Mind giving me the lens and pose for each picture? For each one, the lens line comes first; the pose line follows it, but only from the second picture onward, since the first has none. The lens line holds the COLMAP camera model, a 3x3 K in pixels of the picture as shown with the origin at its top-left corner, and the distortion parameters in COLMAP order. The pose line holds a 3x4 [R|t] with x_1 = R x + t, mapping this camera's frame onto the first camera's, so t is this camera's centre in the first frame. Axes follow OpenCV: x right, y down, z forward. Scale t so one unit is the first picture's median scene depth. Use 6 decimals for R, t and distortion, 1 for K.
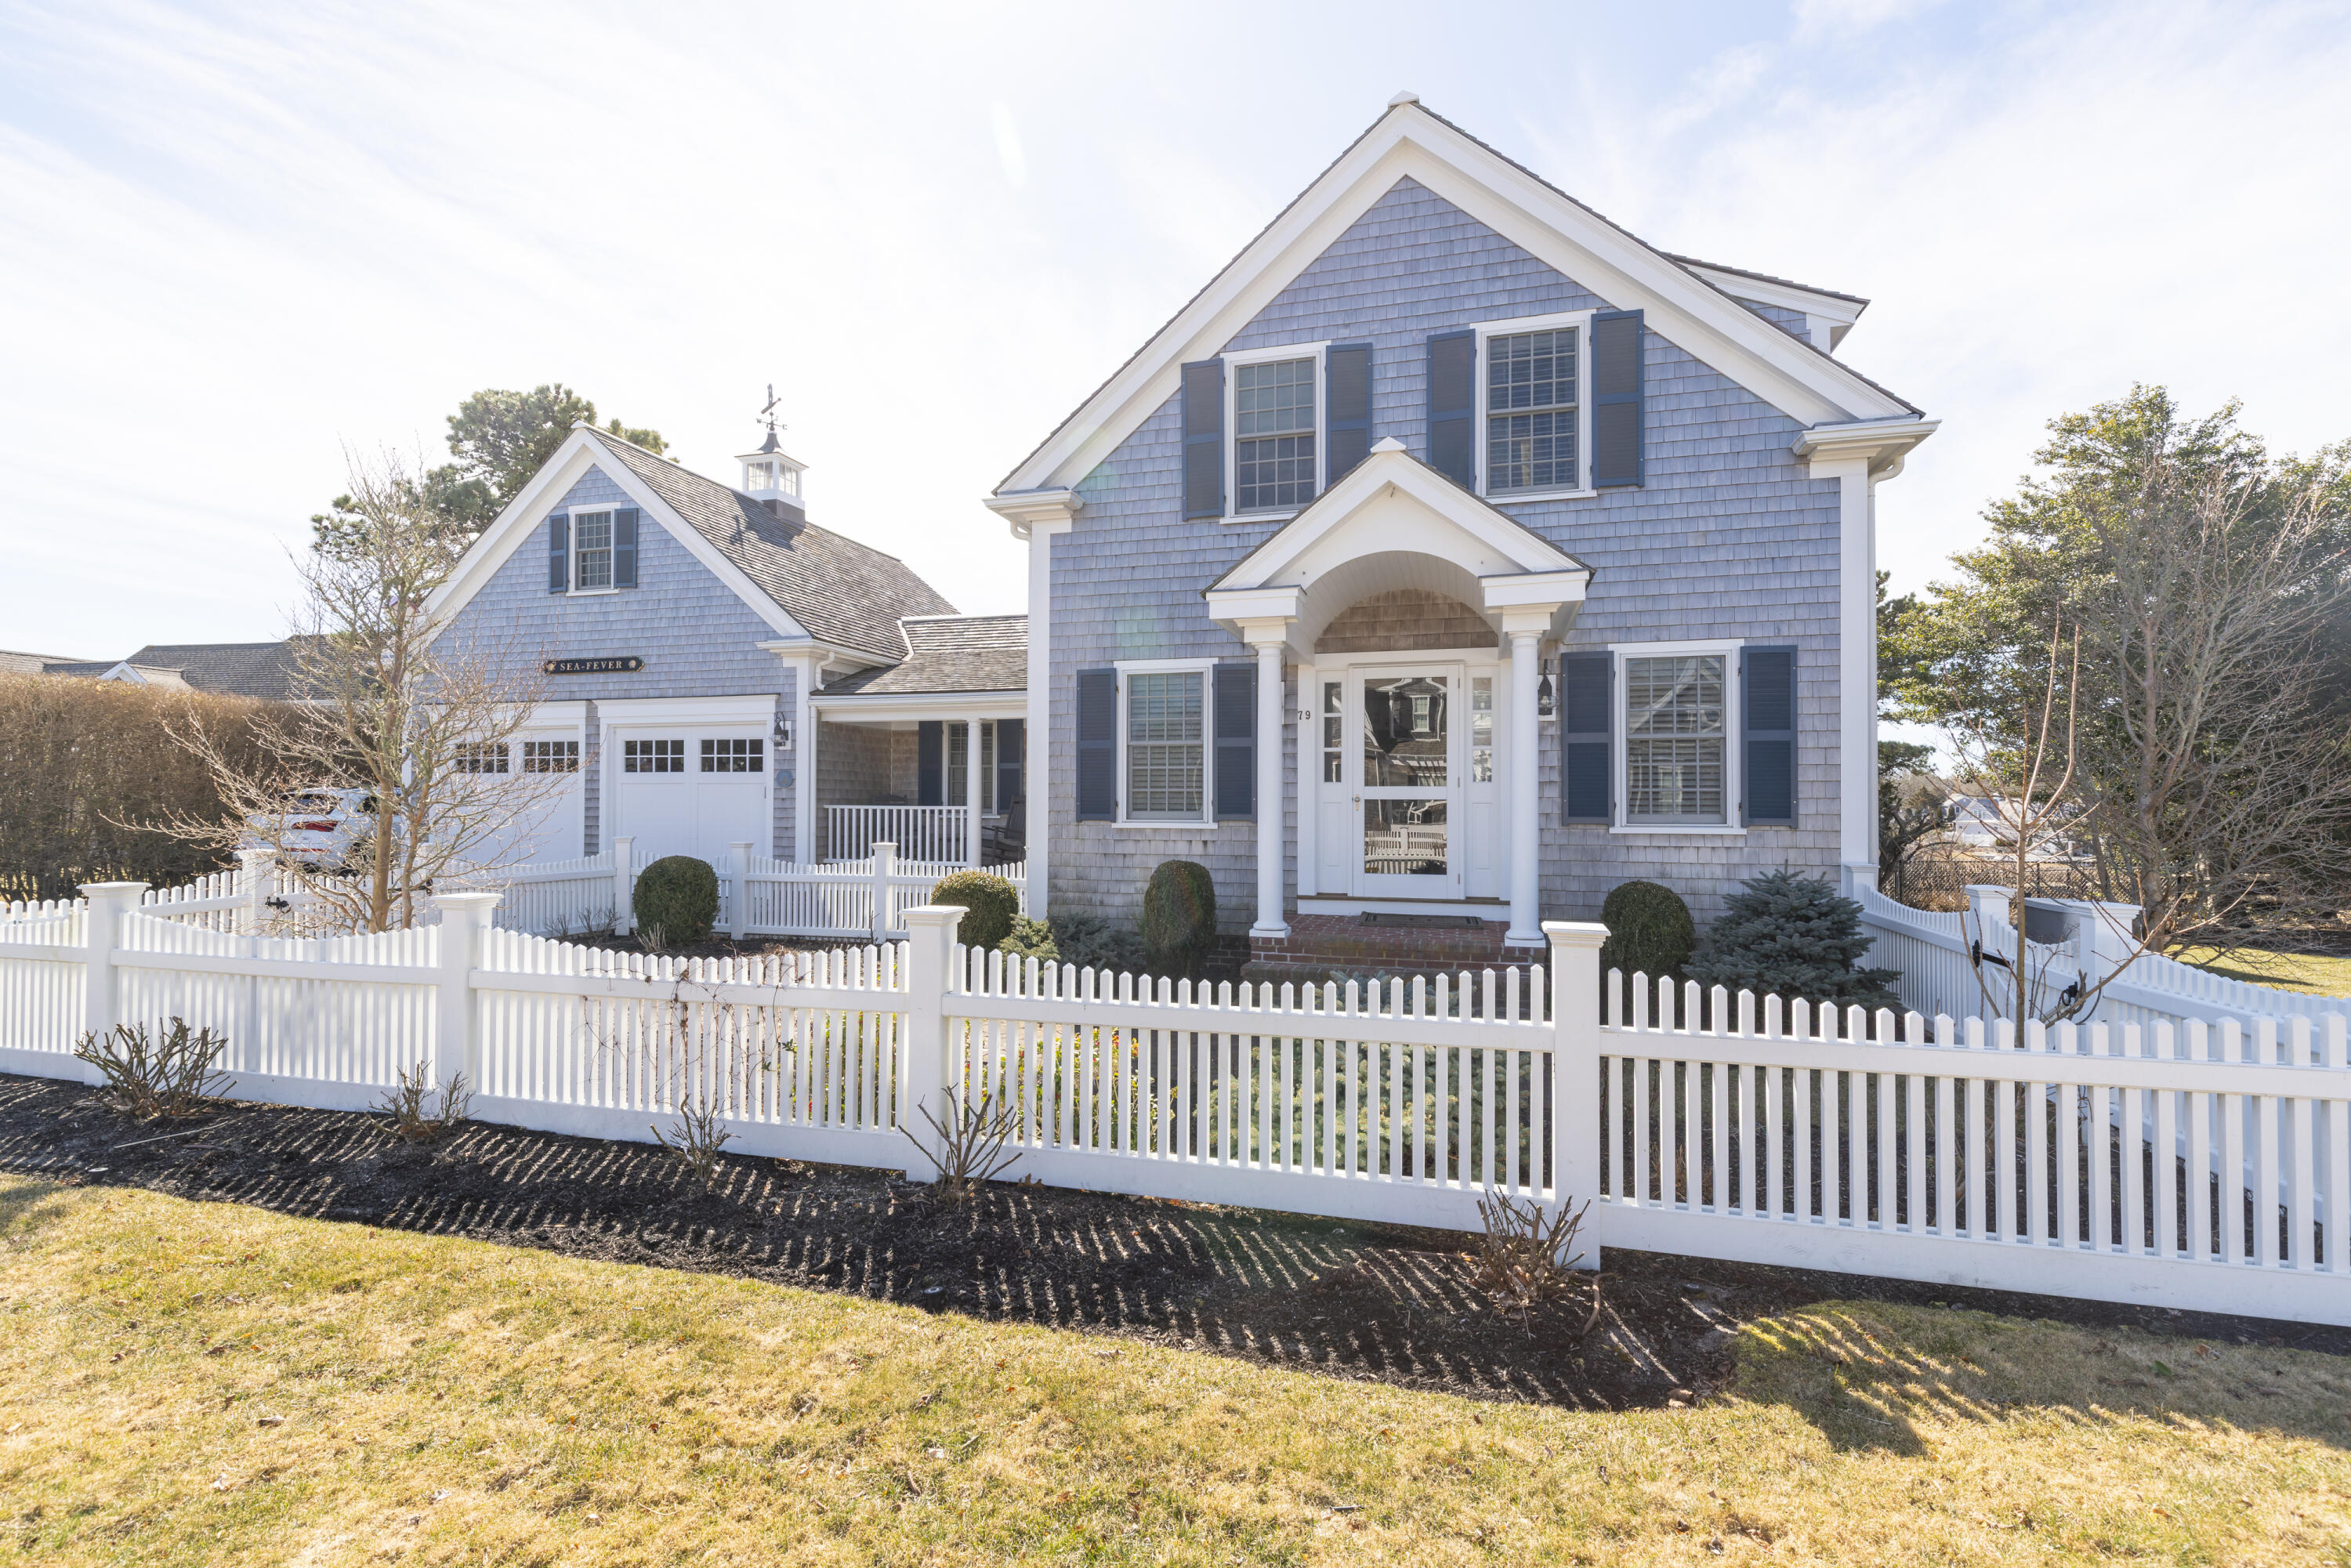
lens RADIAL K [[1039.6, 0, 1160.8], [0, 1039.6, 768.6], [0, 0, 1]] dist [0.006271, -0.002599]
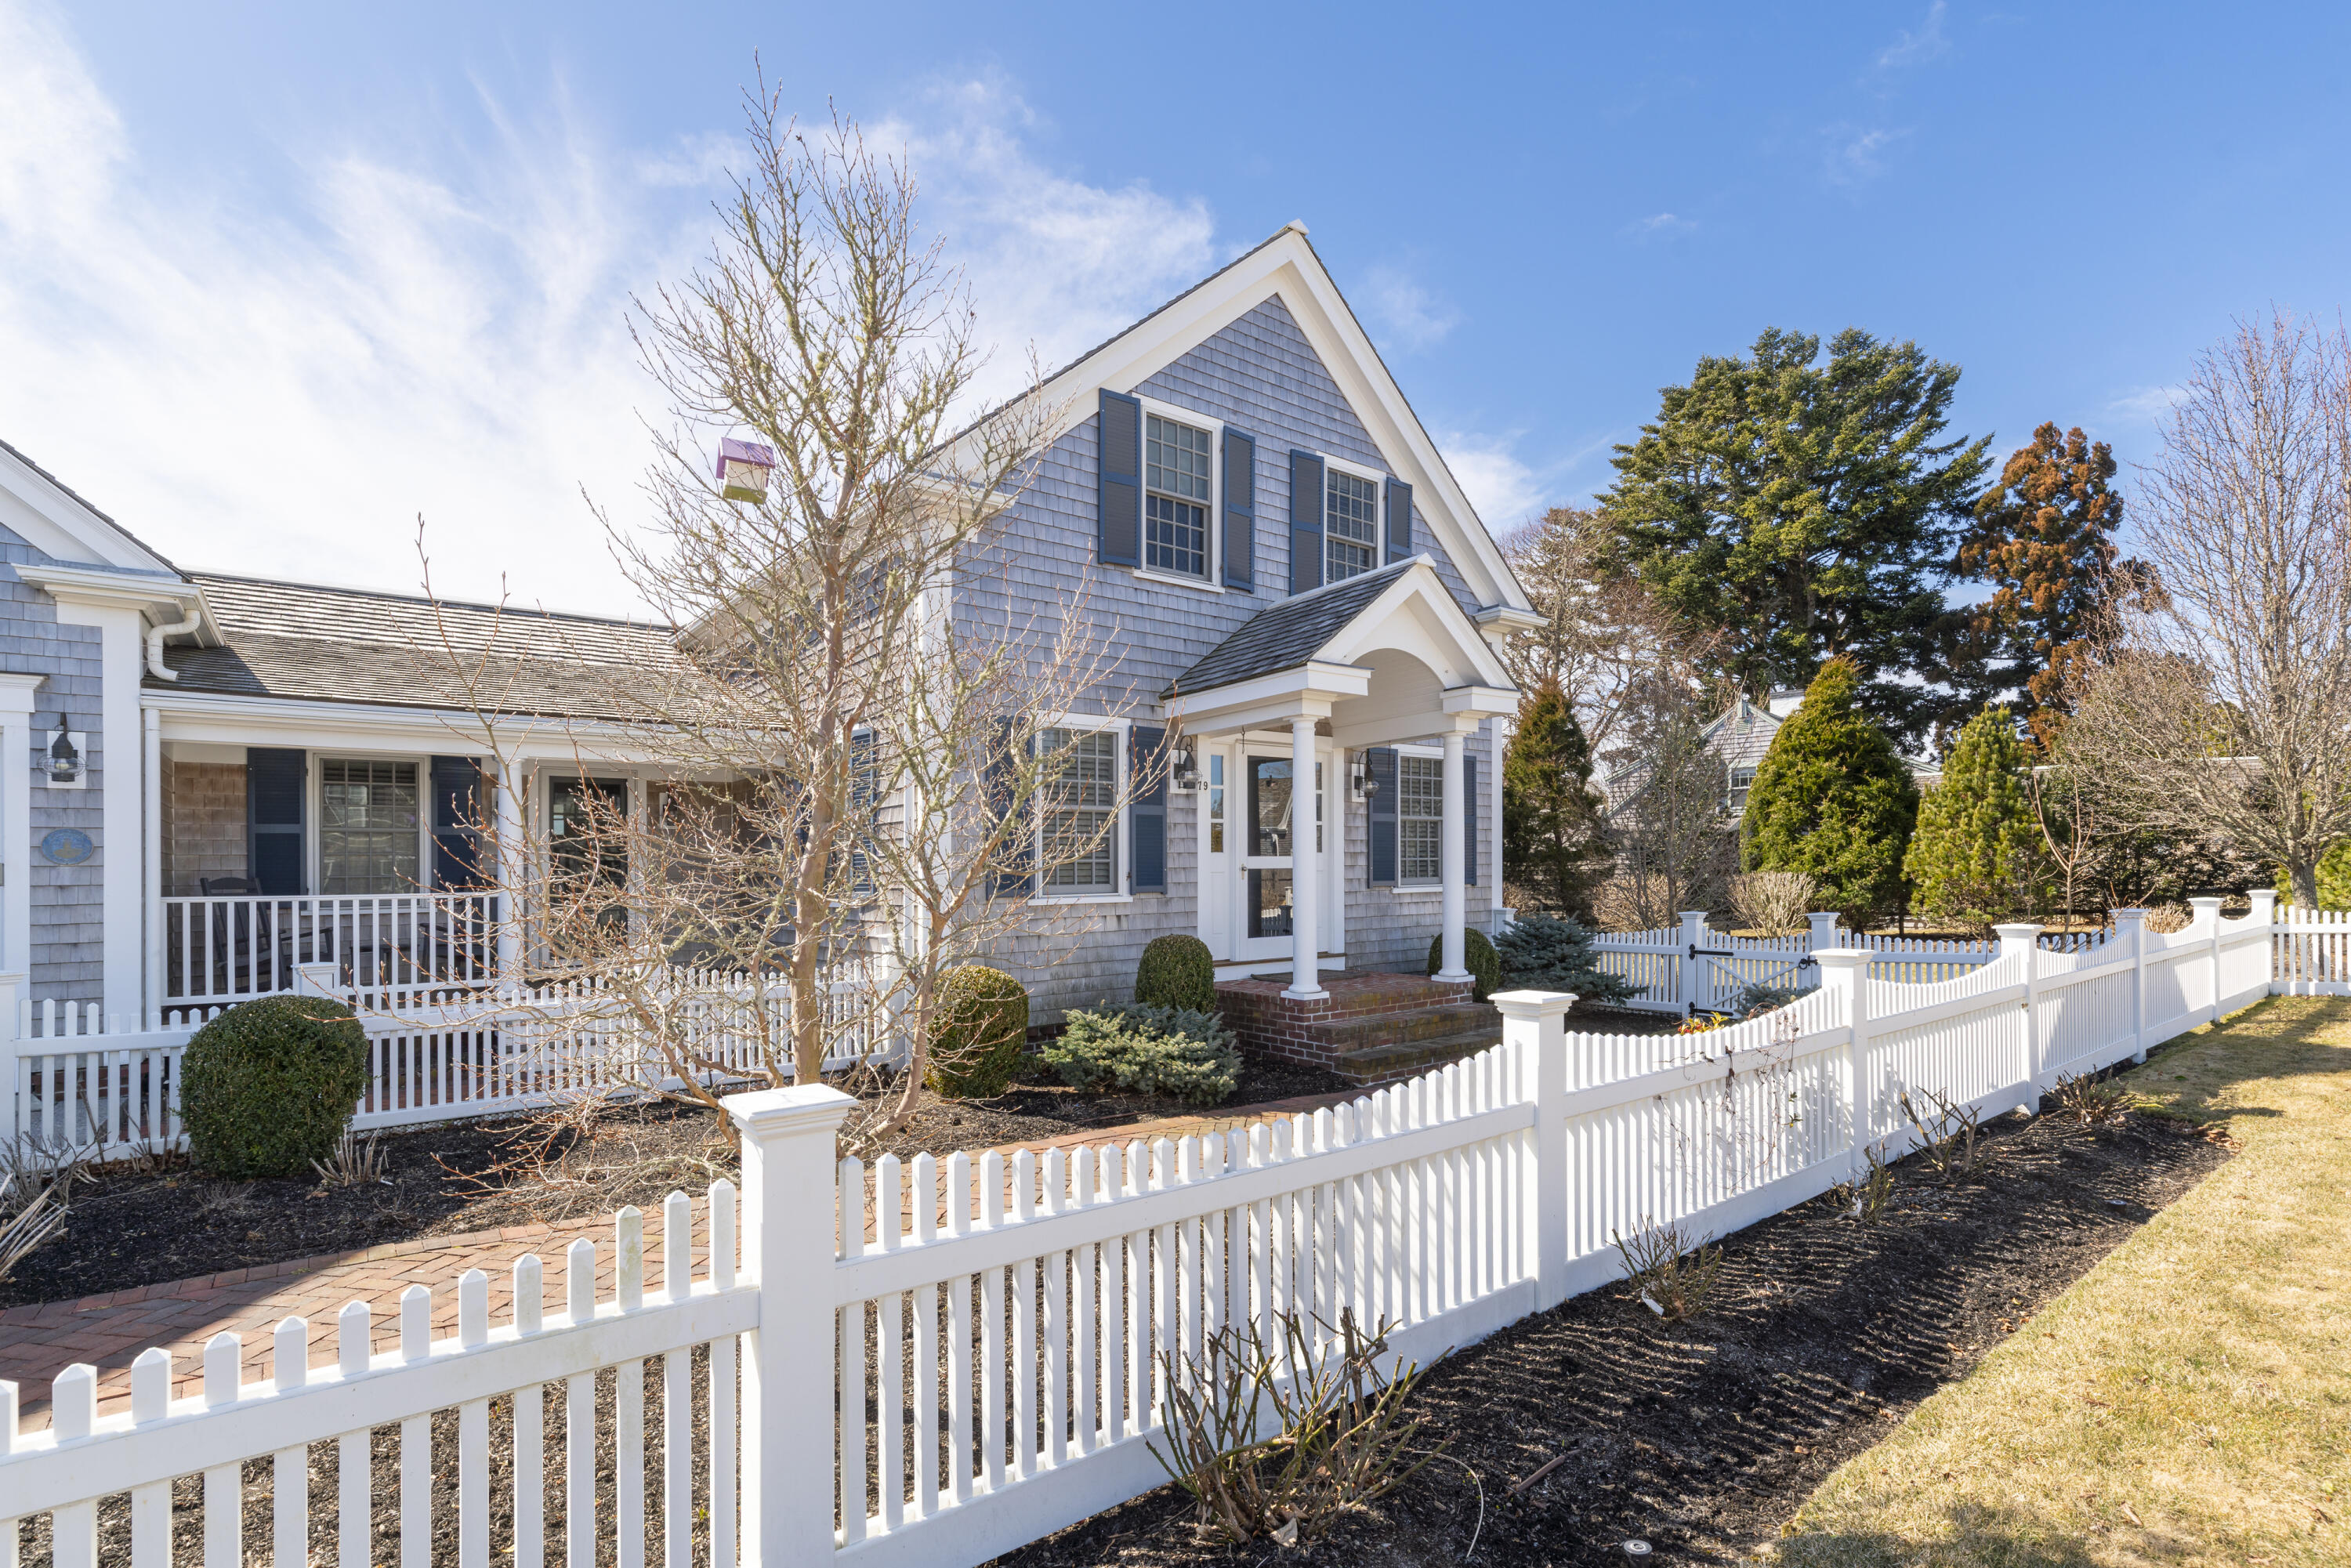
lens RADIAL K [[1101.9, 0, 1183.1], [0, 1101.9, 854.1], [0, 0, 1]] dist [-0.003713, -0.000068]
pose [[0.584726, 0.003242, 0.811224, -0.696842], [-0.007099, 0.999974, 0.001121, 0.013373], [-0.811200, -0.006415, 0.584734, 0.373110]]
